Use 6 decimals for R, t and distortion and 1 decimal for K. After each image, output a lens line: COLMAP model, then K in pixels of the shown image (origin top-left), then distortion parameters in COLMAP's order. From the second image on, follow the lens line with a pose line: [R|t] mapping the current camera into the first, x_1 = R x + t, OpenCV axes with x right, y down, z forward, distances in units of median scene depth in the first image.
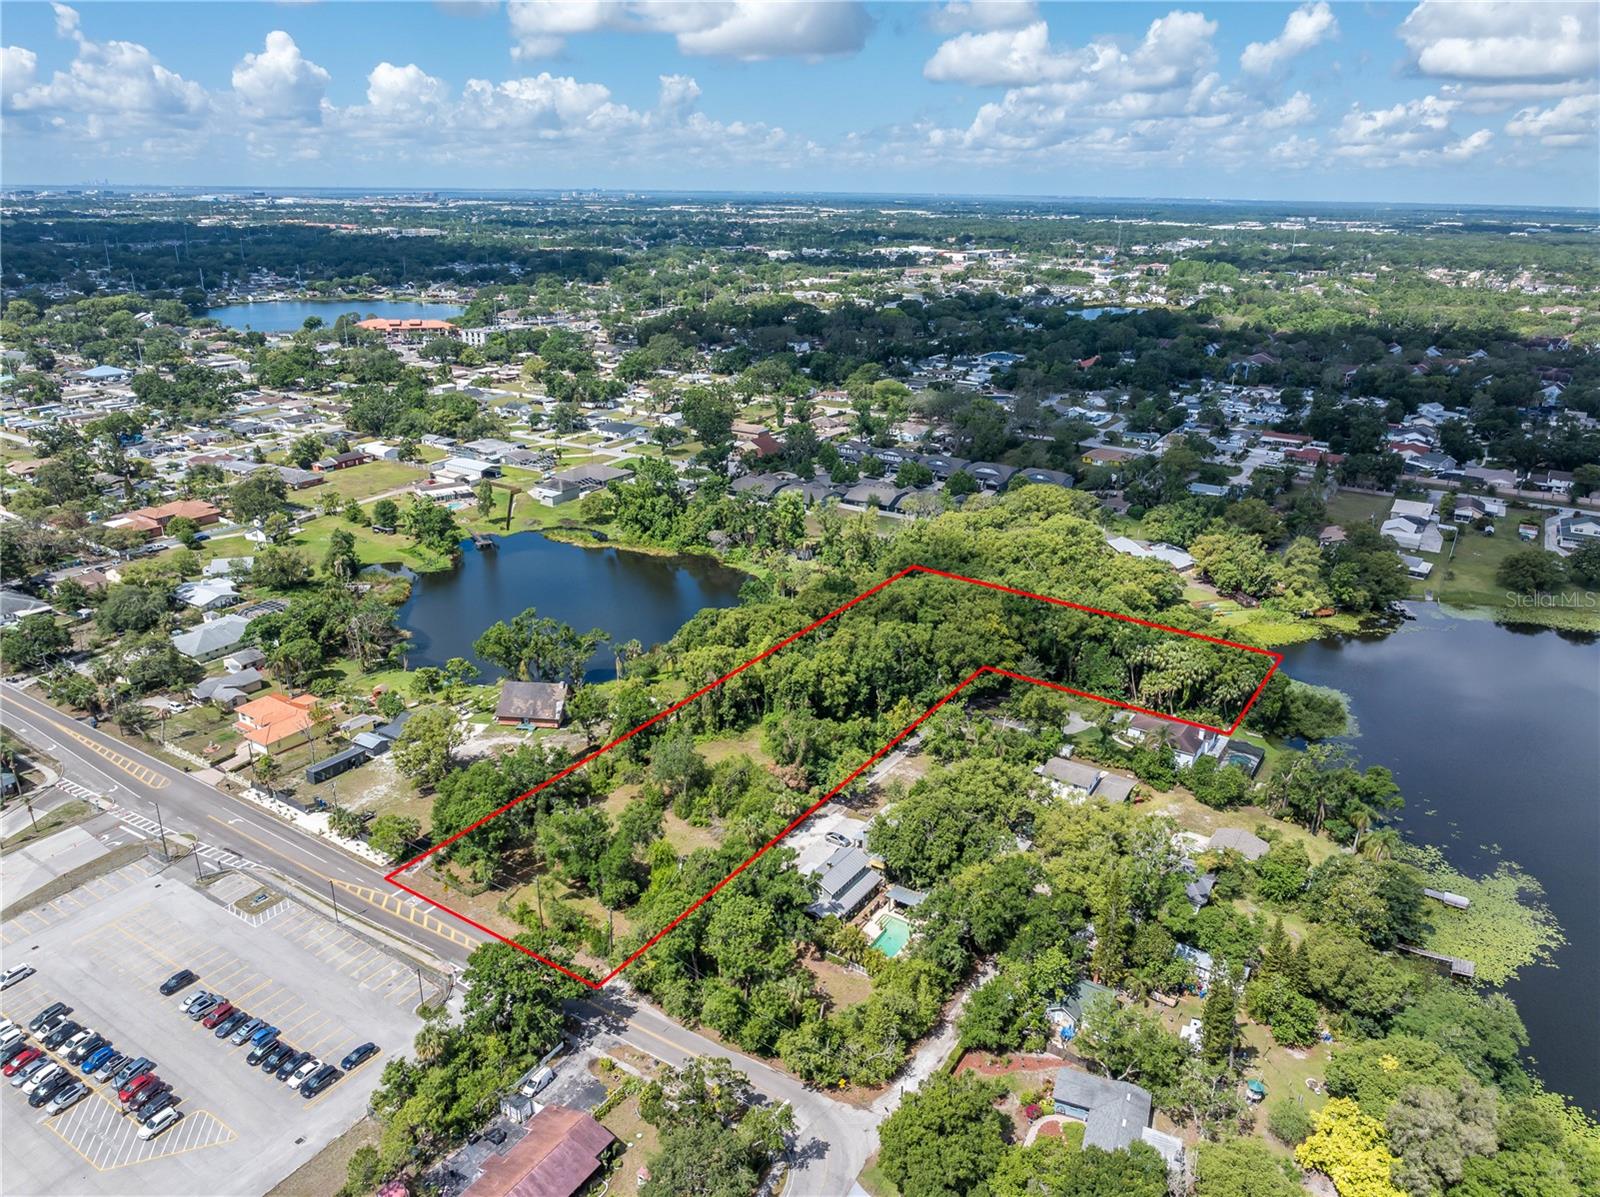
lens RADIAL K [[1117.7, 0, 796.1], [0, 1117.7, 612.6], [0, 0, 1]] dist [-0.035180, 0.024802]
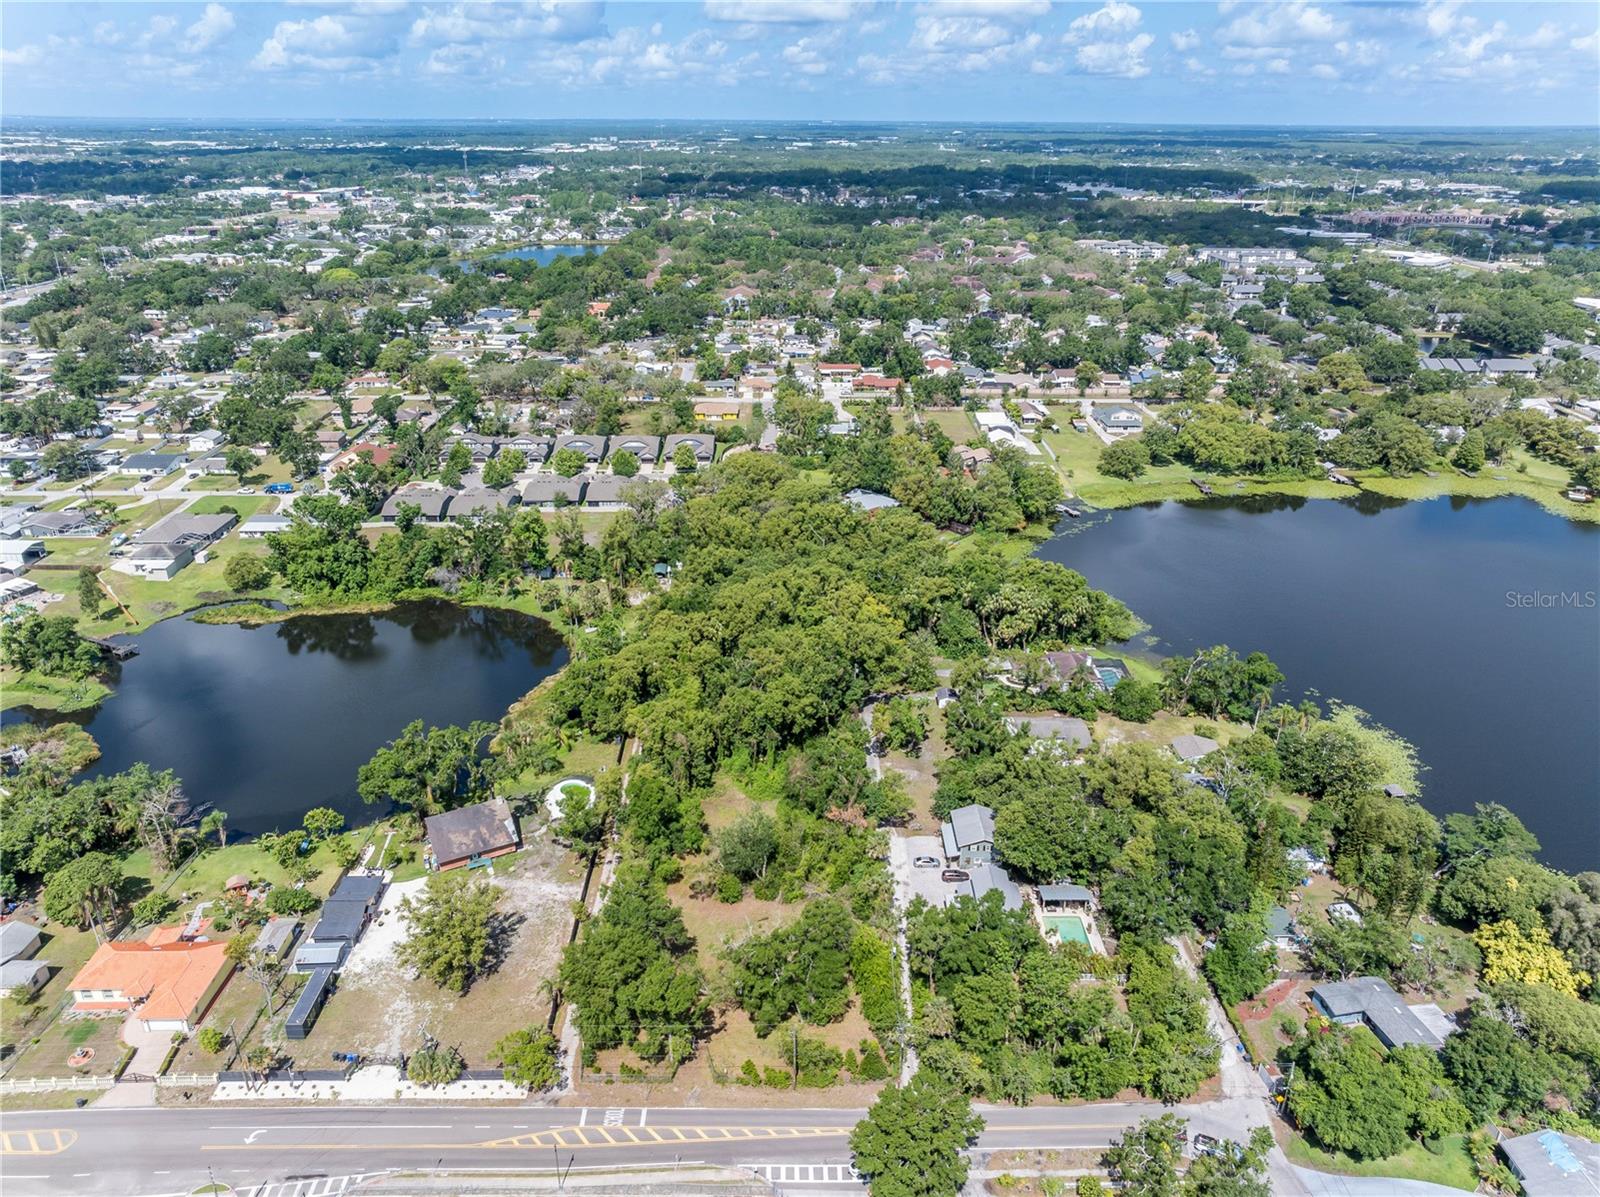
lens RADIAL K [[1117.7, 0, 811.6], [0, 1117.7, 605.8], [0, 0, 1]] dist [-0.035180, 0.024802]
pose [[0.828389, -0.232199, 0.509760, -0.289263], [0.203215, 0.972615, 0.112796, -0.087024], [-0.521992, 0.010152, 0.852890, 0.122106]]
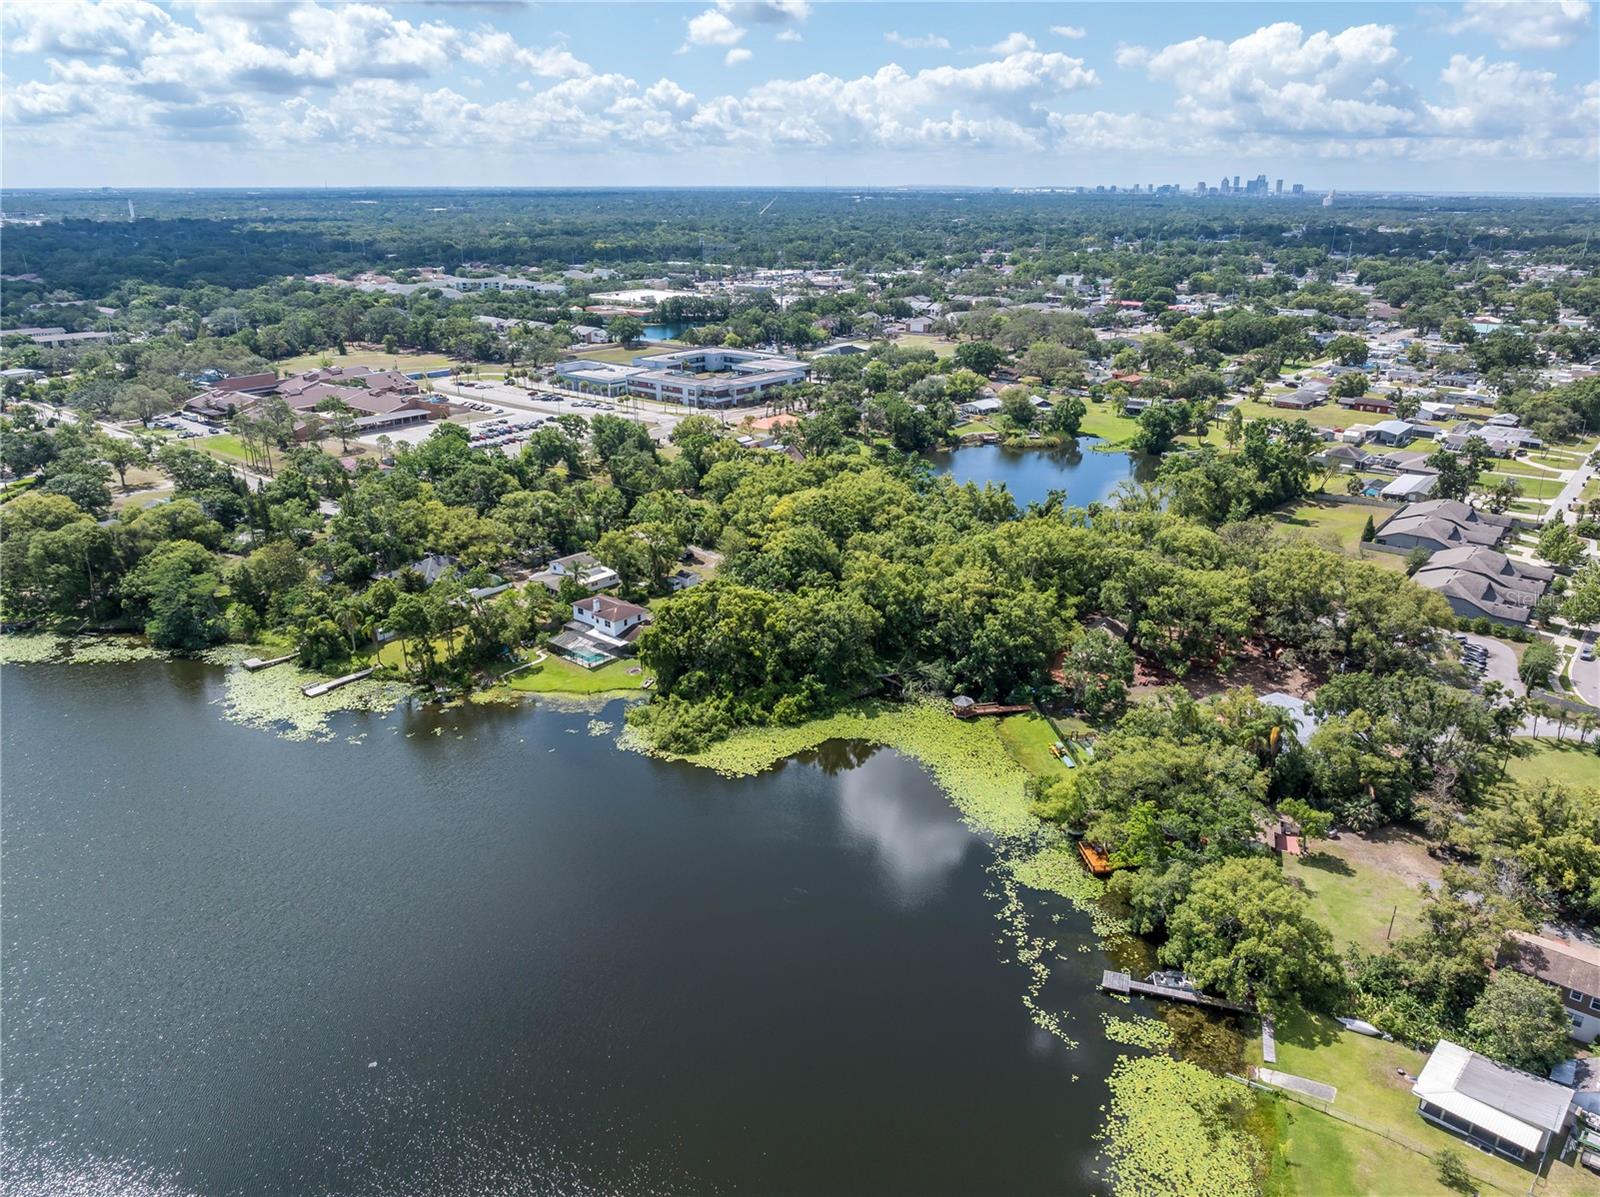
lens RADIAL K [[1117.7, 0, 798.3], [0, 1117.7, 605.1], [0, 0, 1]] dist [-0.035180, 0.024802]
pose [[-0.129360, 0.340463, -0.931317, 0.842904], [-0.359301, 0.859290, 0.364039, -0.210942], [0.924213, 0.381715, 0.011171, 0.770731]]
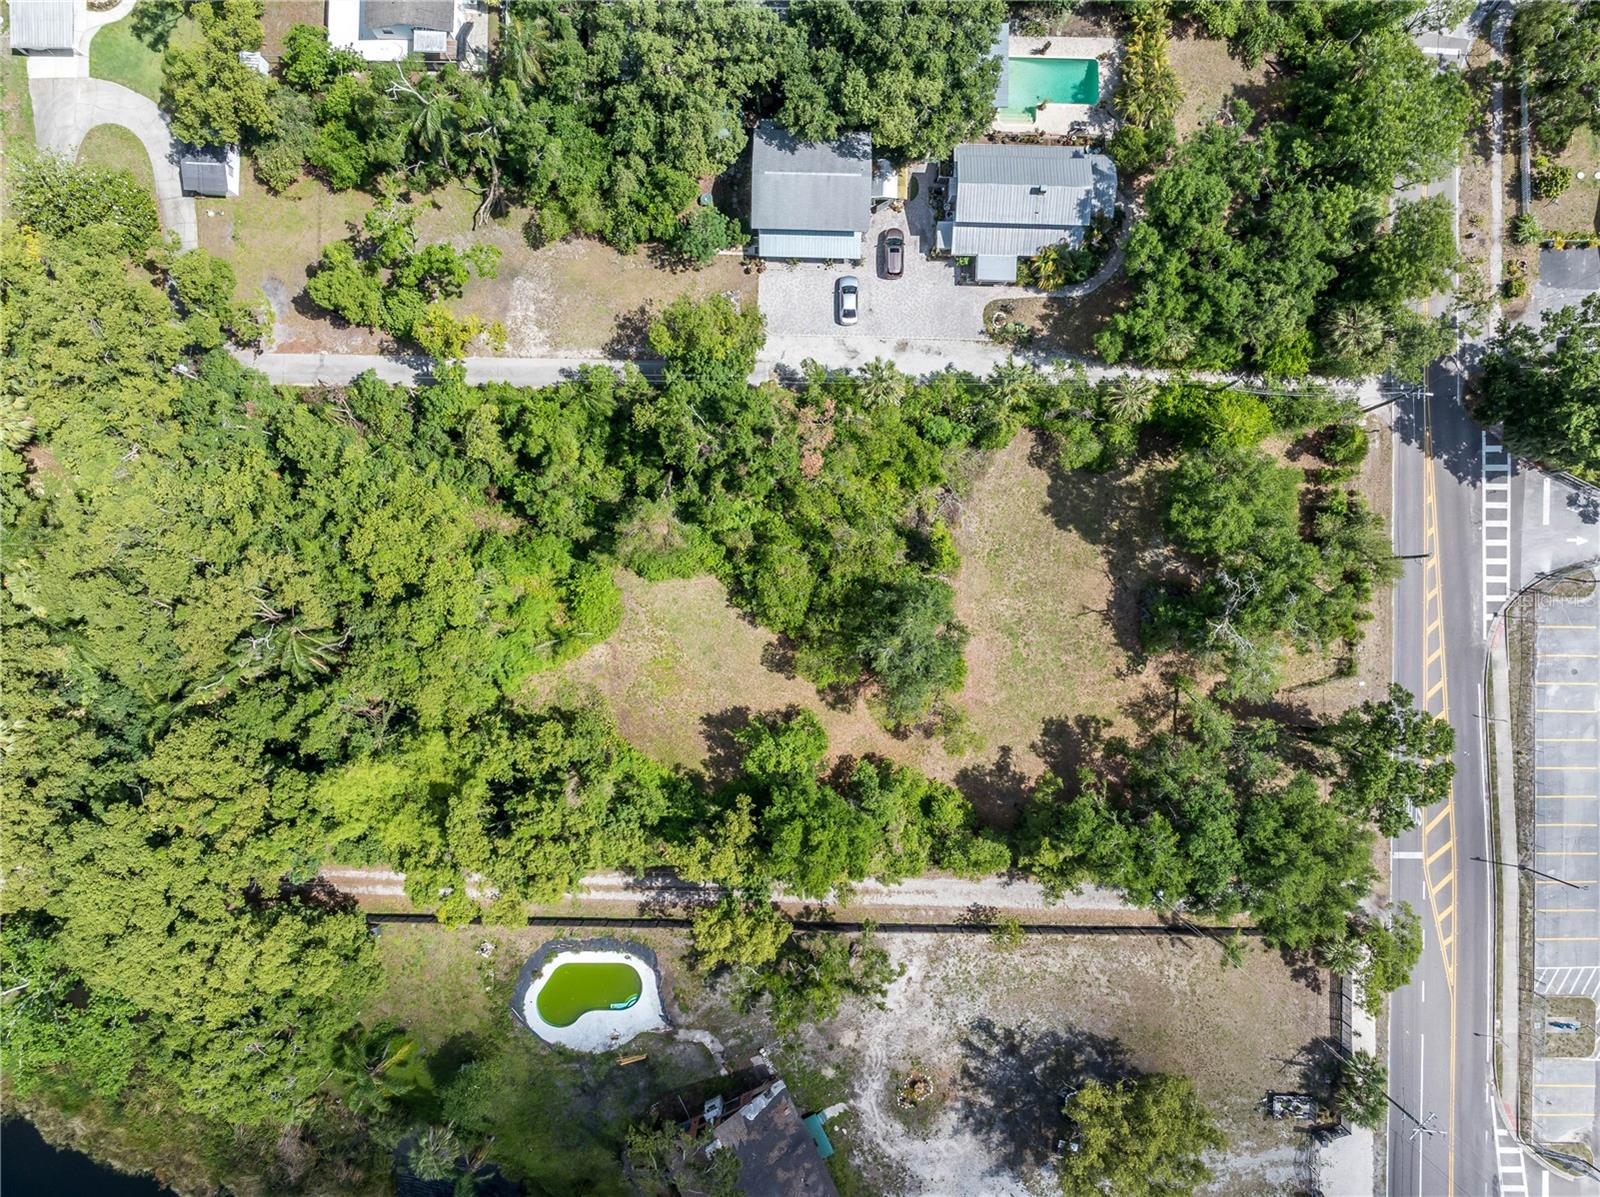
lens RADIAL K [[1117.7, 0, 797.6], [0, 1117.7, 603.6], [0, 0, 1]] dist [-0.035180, 0.024802]
pose [[-0.529850, -0.848067, -0.006345, -0.039835], [0.295077, -0.191361, 0.936115, -0.188208], [-0.795103, 0.494128, 0.351638, 0.525662]]
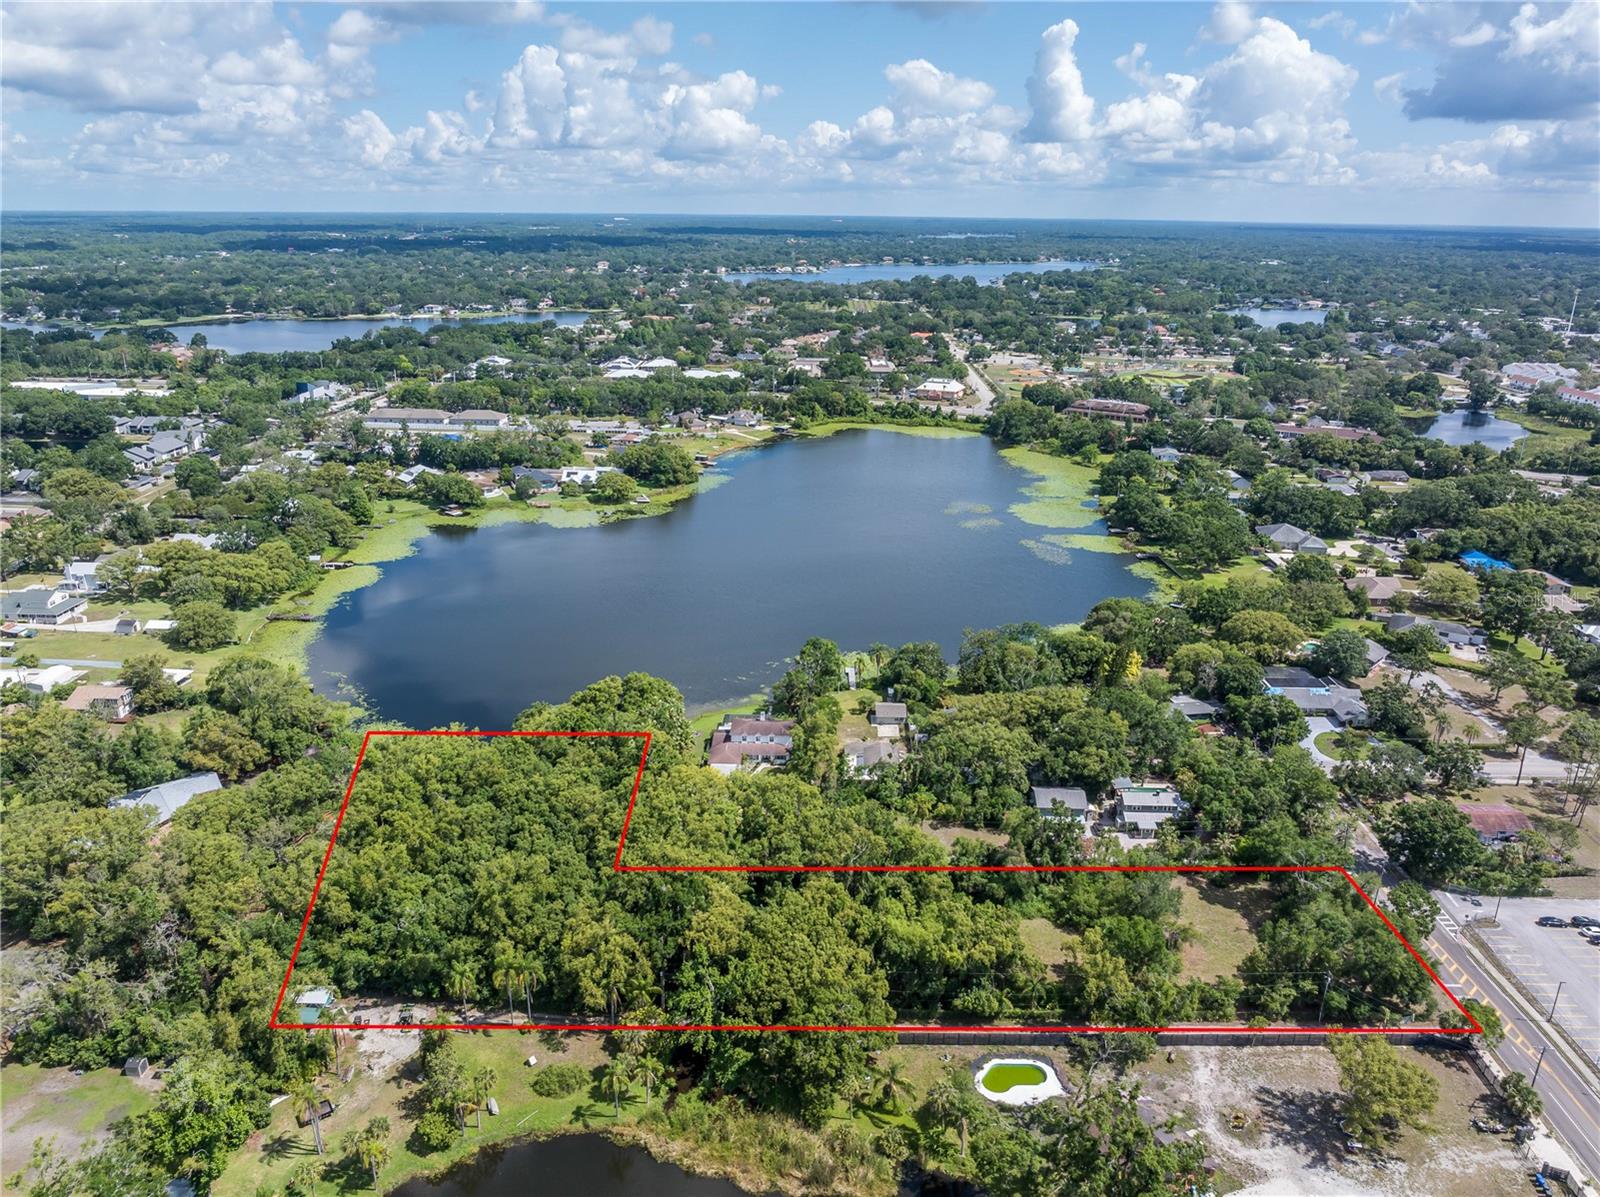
lens RADIAL K [[1117.7, 0, 799.1], [0, 1117.7, 595.1], [0, 0, 1]] dist [-0.035180, 0.024802]
pose [[-0.515501, -0.296128, 0.804094, -0.387768], [0.290789, 0.822247, 0.489237, -0.382503], [-0.806040, 0.486023, -0.337758, 0.874292]]
